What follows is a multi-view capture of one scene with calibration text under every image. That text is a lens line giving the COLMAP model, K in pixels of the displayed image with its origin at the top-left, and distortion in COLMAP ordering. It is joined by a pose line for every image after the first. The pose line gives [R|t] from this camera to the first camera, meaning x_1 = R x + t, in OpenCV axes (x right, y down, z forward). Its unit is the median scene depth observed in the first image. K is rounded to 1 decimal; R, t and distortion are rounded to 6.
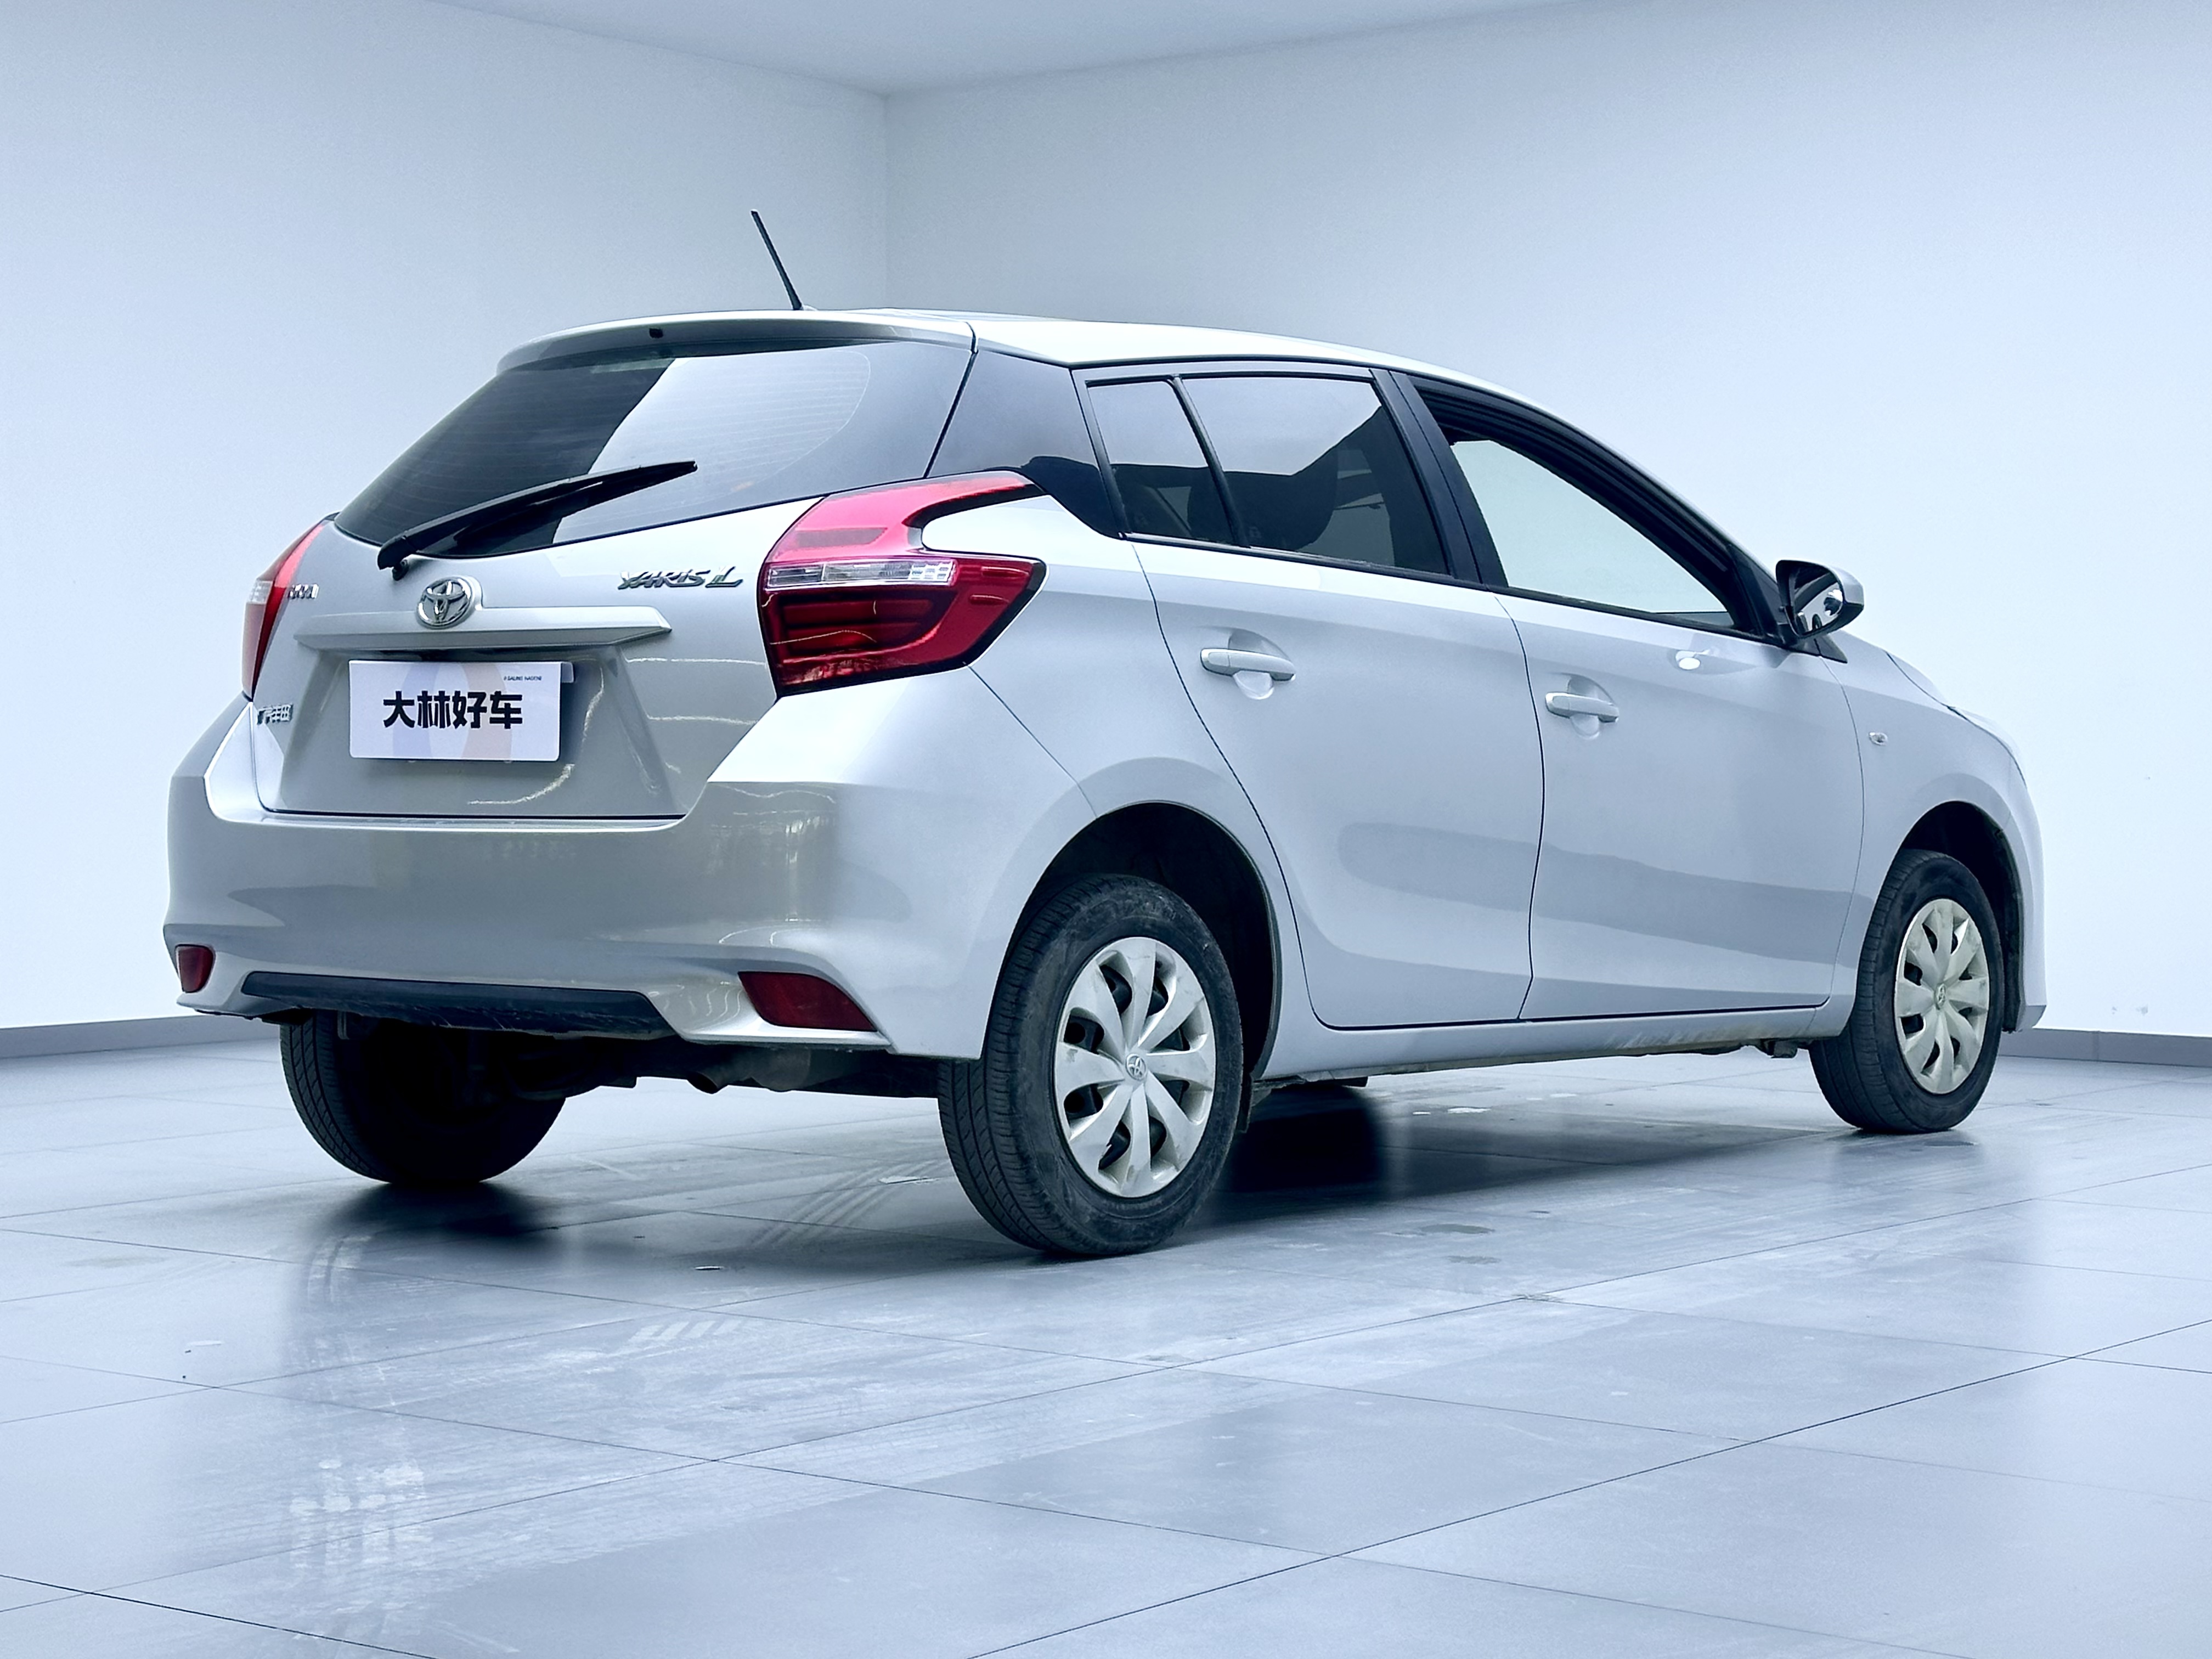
lens RADIAL K [[4042.4, 0, 1106.0], [0, 4042.4, 829.5], [0, 0, 1]] dist [0.075692, 0.125071]
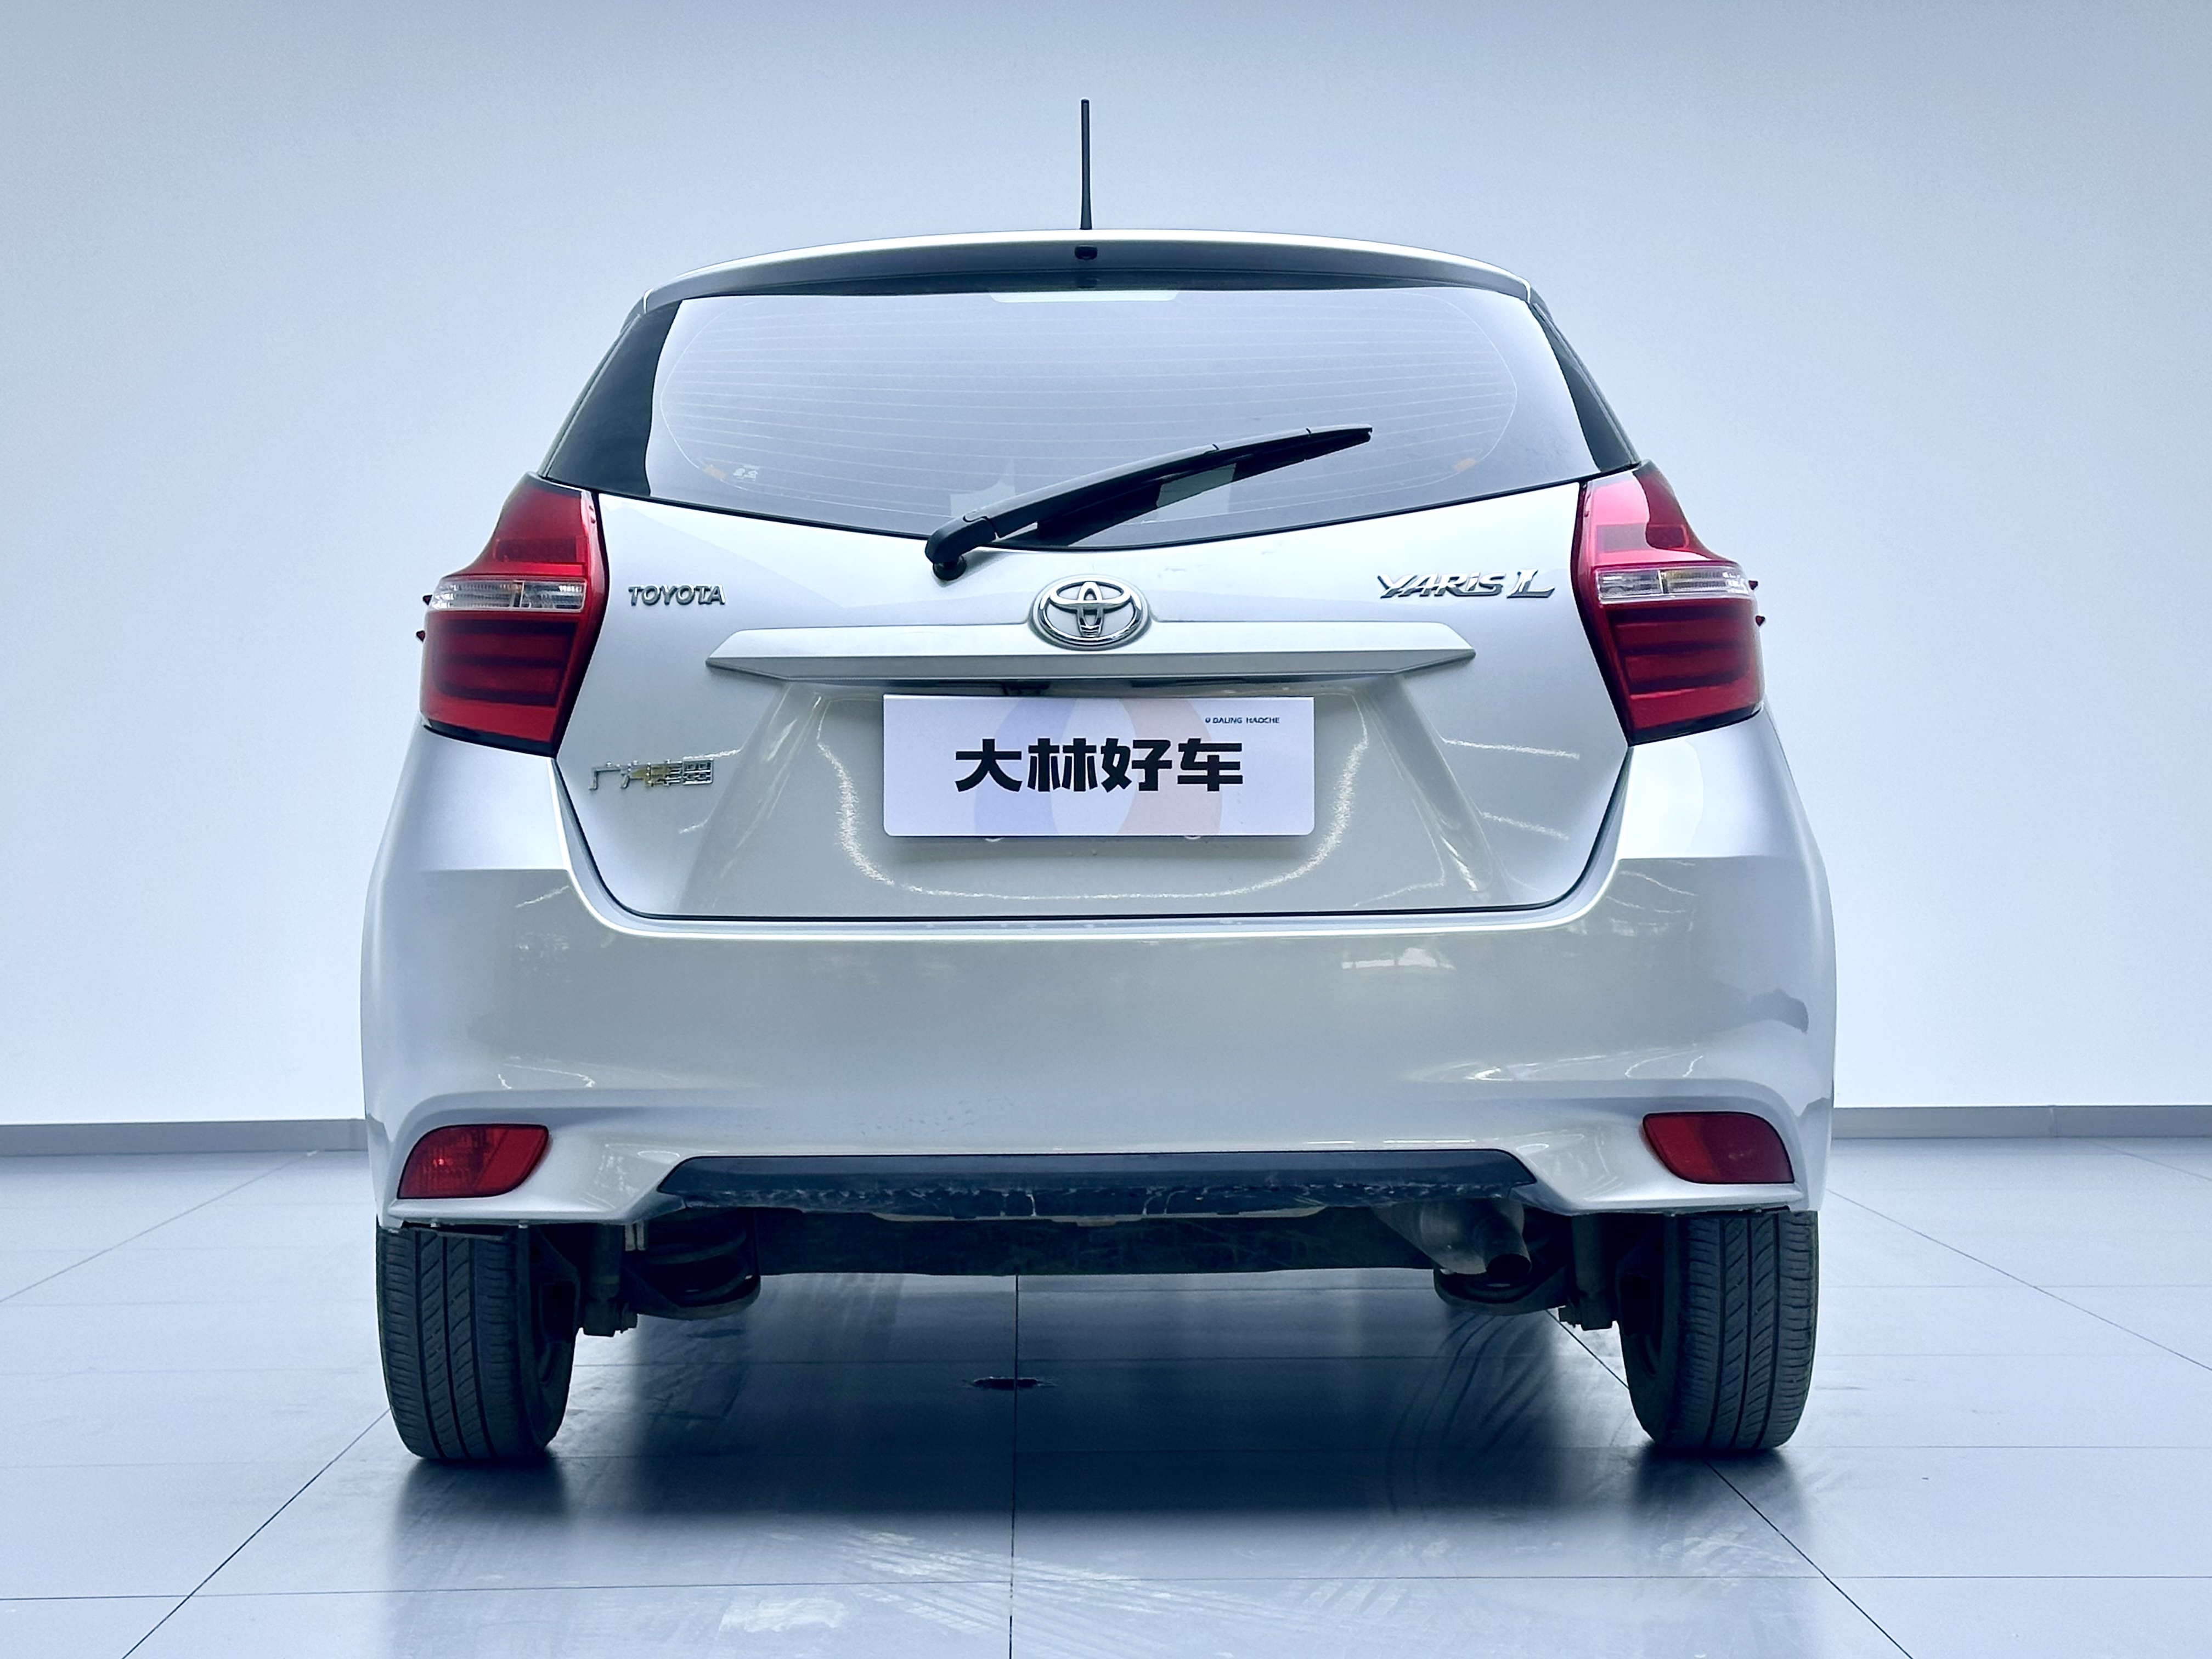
lens RADIAL K [[4042.4, 0, 1106.0], [0, 4042.4, 829.5], [0, 0, 1]] dist [0.075692, 0.125071]
pose [[0.780114, -0.010590, 0.625548, -0.602460], [0.023270, 0.999656, -0.012096, -0.009968], [-0.625205, 0.023993, 0.780092, 0.455847]]
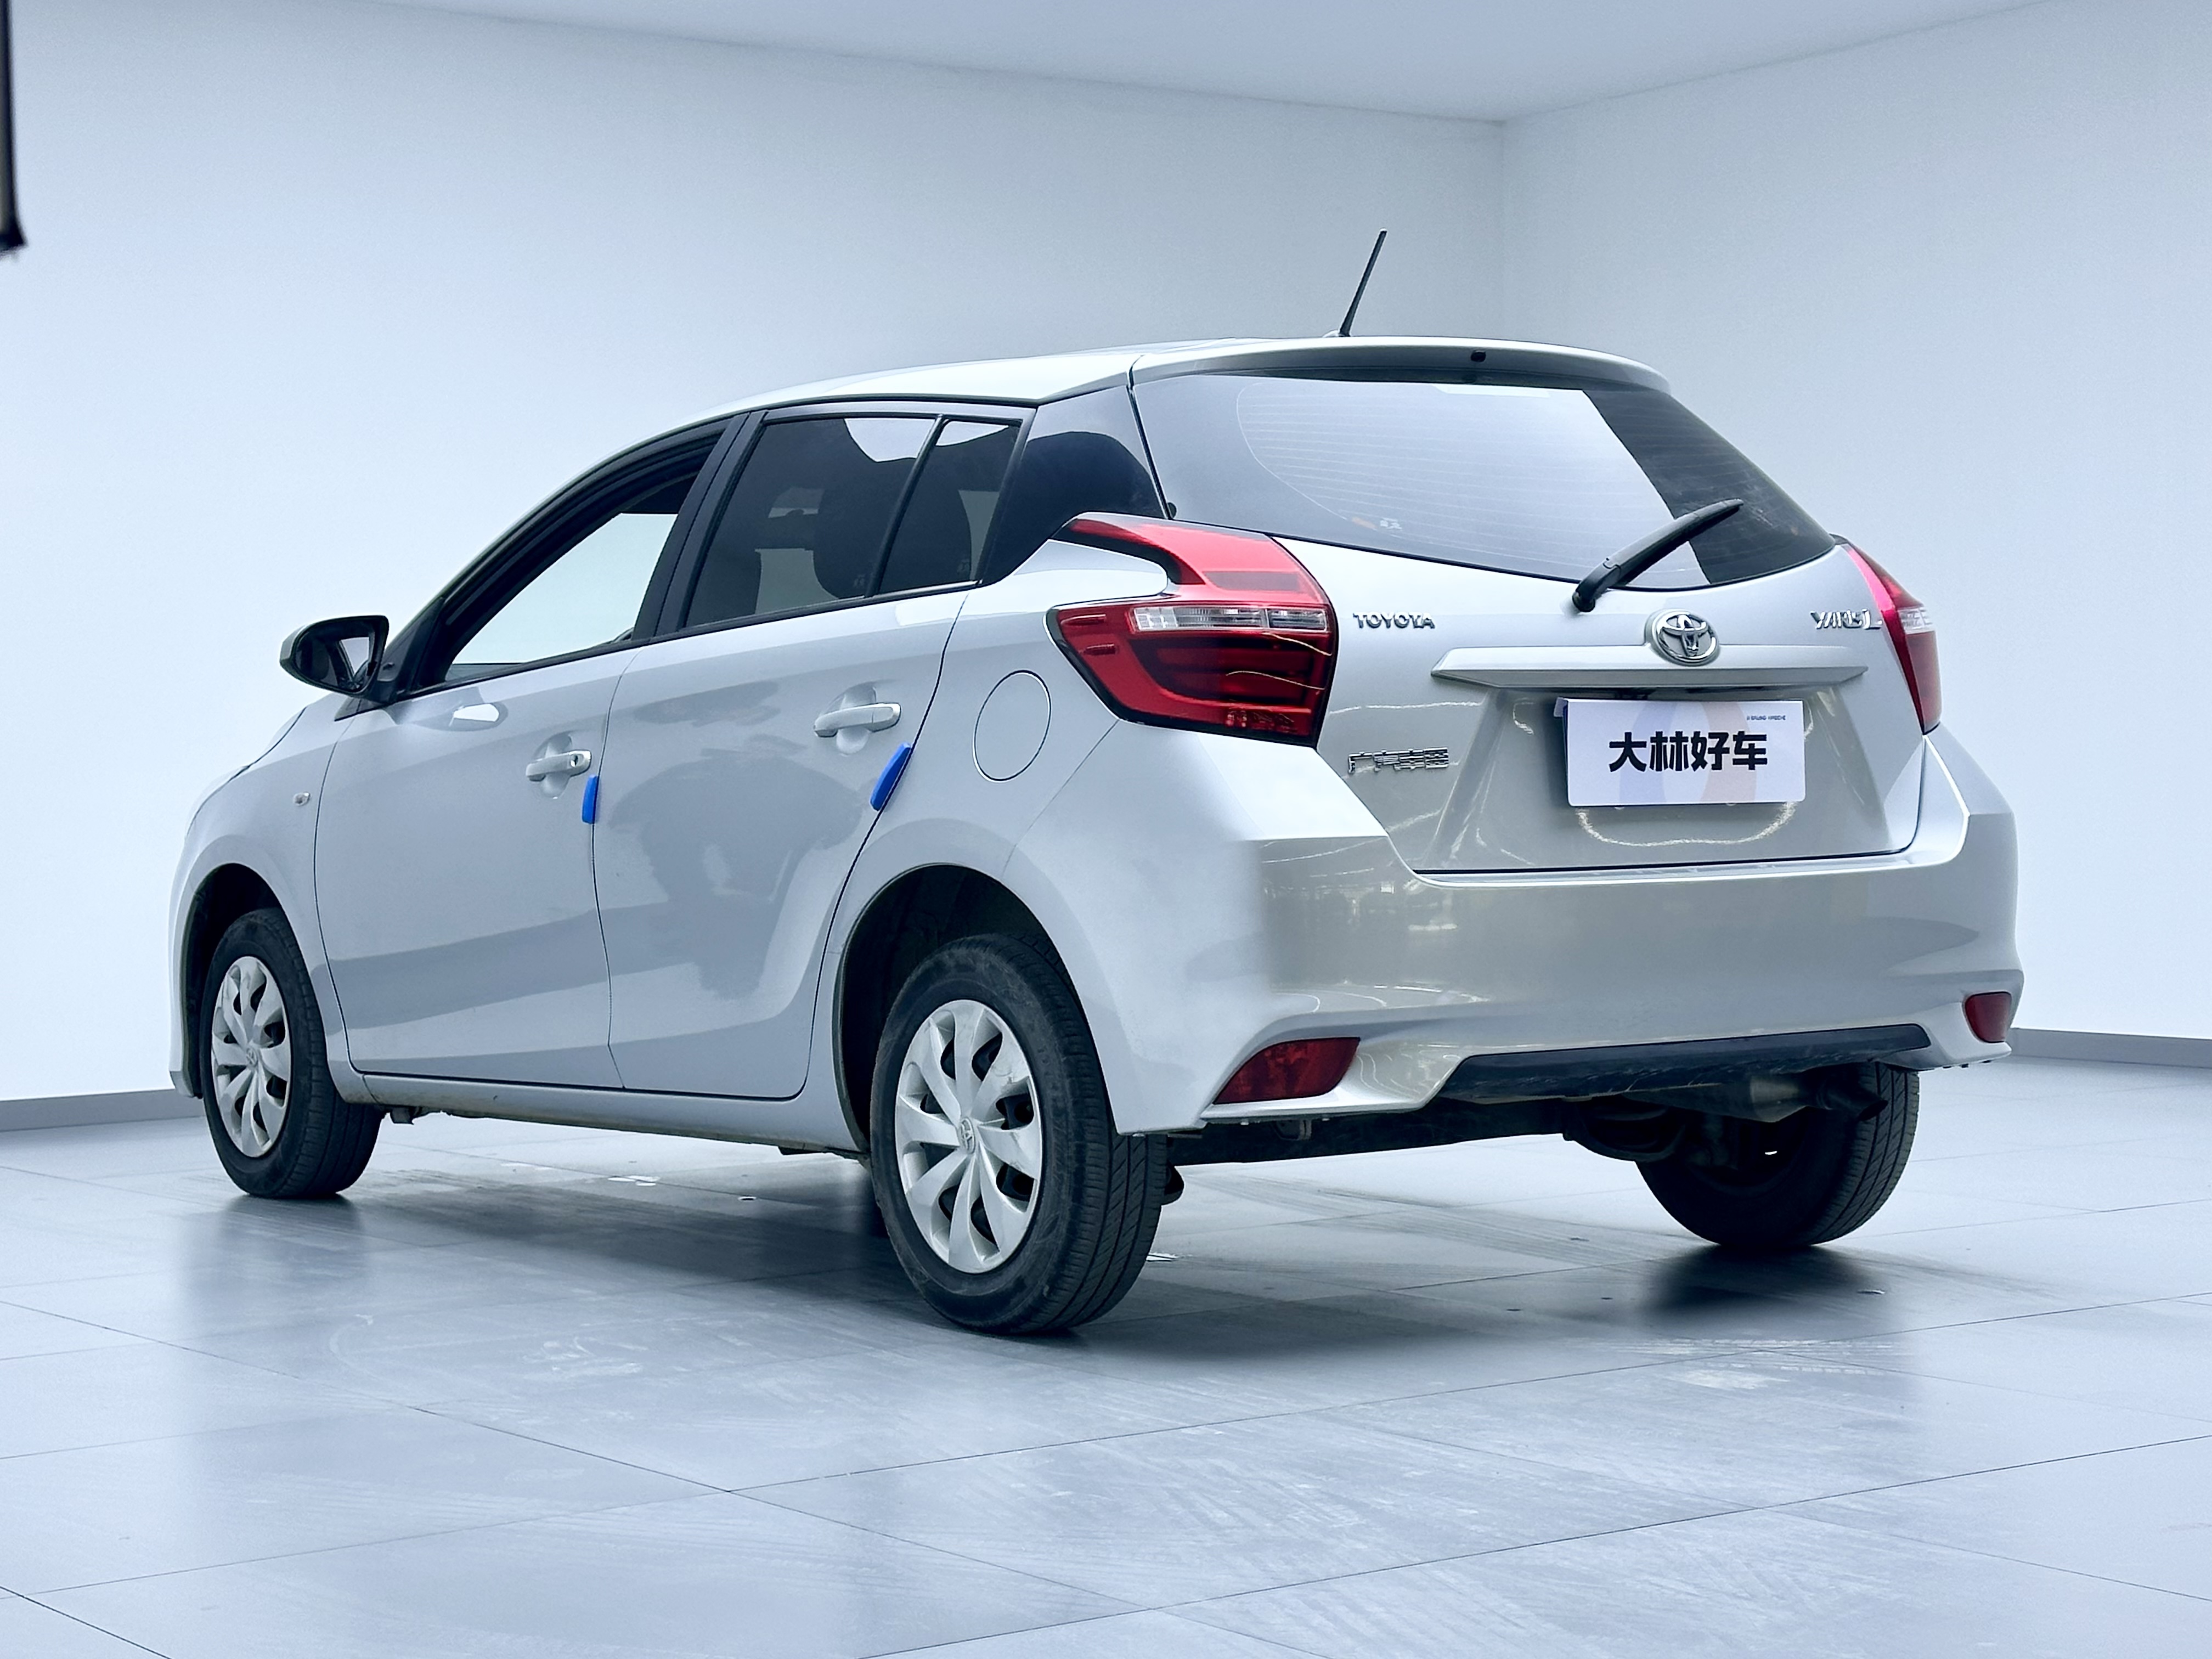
lens RADIAL K [[4042.4, 0, 1106.0], [0, 4042.4, 829.5], [0, 0, 1]] dist [0.075692, 0.125071]
pose [[0.291288, -0.023997, 0.956334, -1.111741], [0.040229, 0.999108, 0.012817, -0.029095], [-0.955789, 0.034739, 0.291994, 0.860038]]
